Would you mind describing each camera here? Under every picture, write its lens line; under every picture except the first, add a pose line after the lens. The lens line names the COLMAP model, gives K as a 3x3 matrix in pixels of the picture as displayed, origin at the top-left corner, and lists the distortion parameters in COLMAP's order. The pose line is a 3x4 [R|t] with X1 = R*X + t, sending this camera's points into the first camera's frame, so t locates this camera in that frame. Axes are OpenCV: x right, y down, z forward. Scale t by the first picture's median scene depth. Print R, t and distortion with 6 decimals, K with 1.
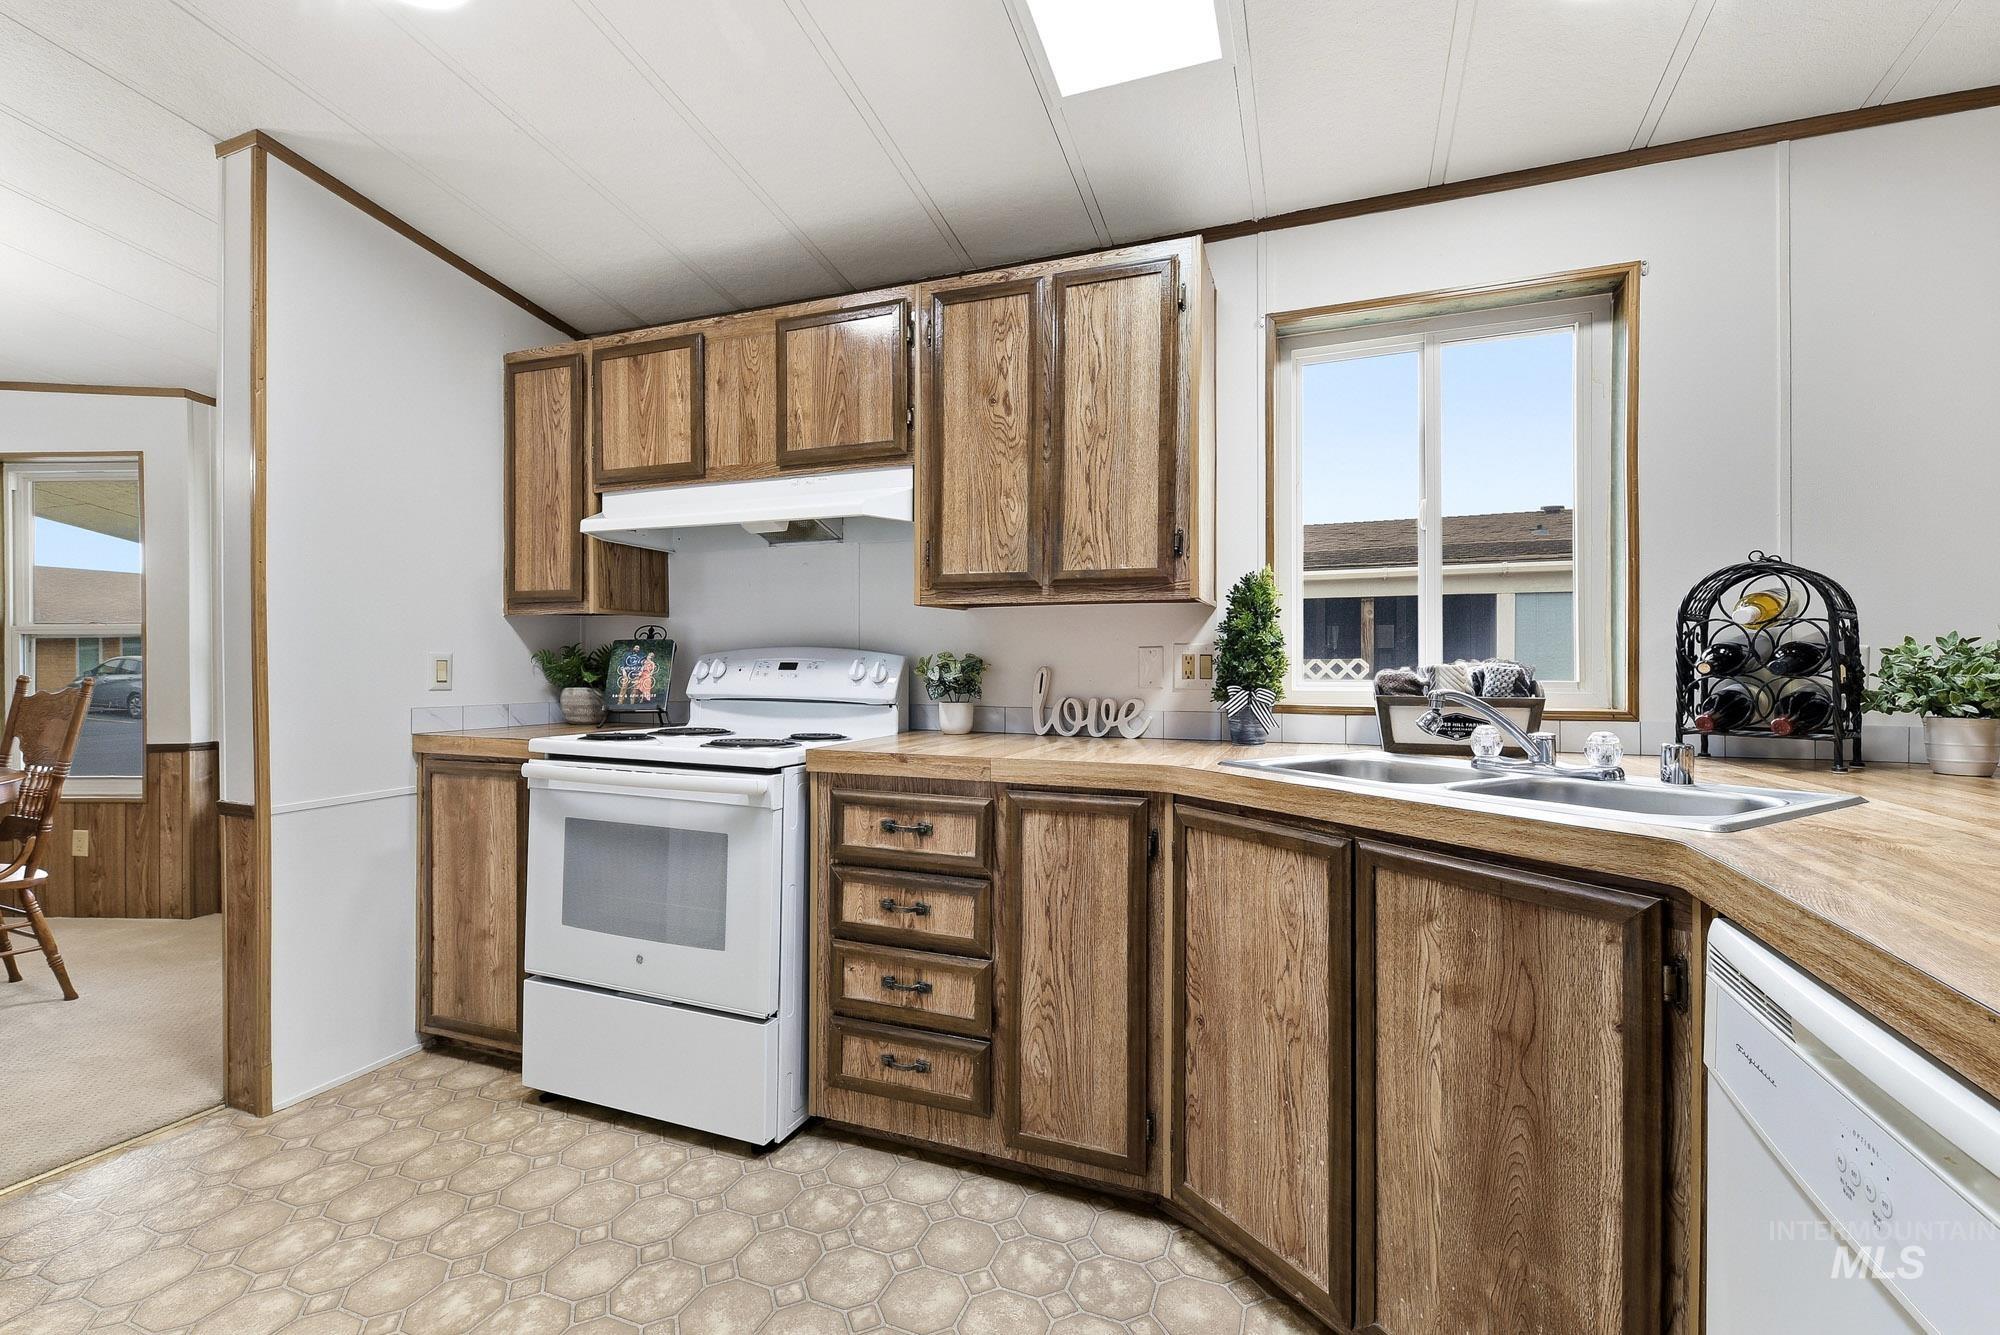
lens RADIAL K [[867.3, 0, 1000.0], [0, 867.3, 667.5], [0, 0, 1]] dist [0.010323, -0.000050]
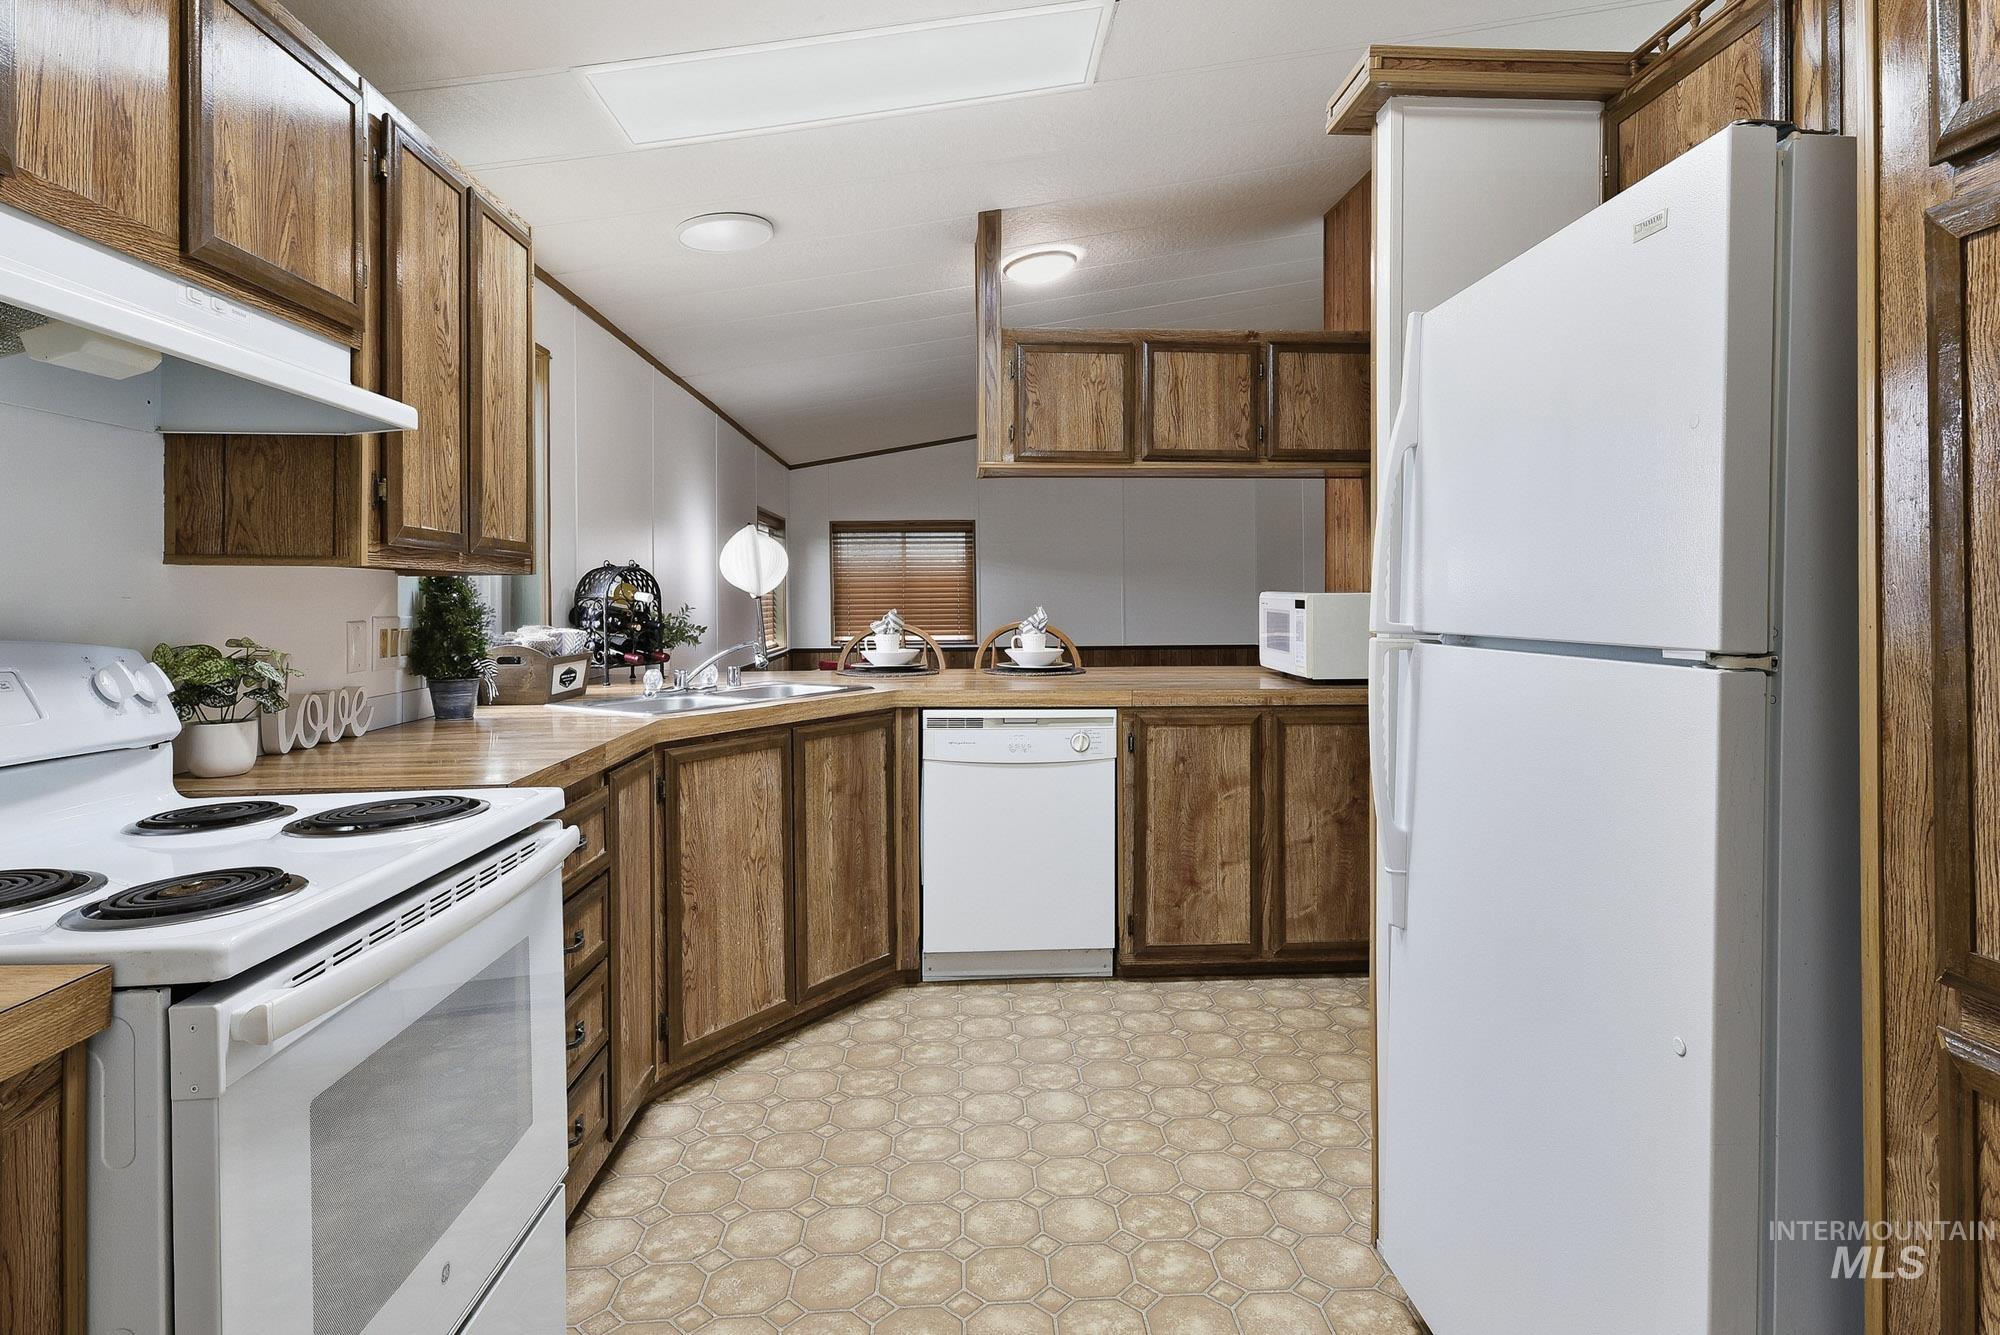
lens RADIAL K [[1026.7, 0, 1039.5], [0, 1026.7, 592.9], [0, 0, 1]] dist [0.002908, 0.000205]
pose [[-0.437133, 0.002638, 0.899393, -1.004634], [0.011378, 0.999932, 0.002597, -0.046937], [-0.899325, 0.011369, -0.437133, 0.869904]]
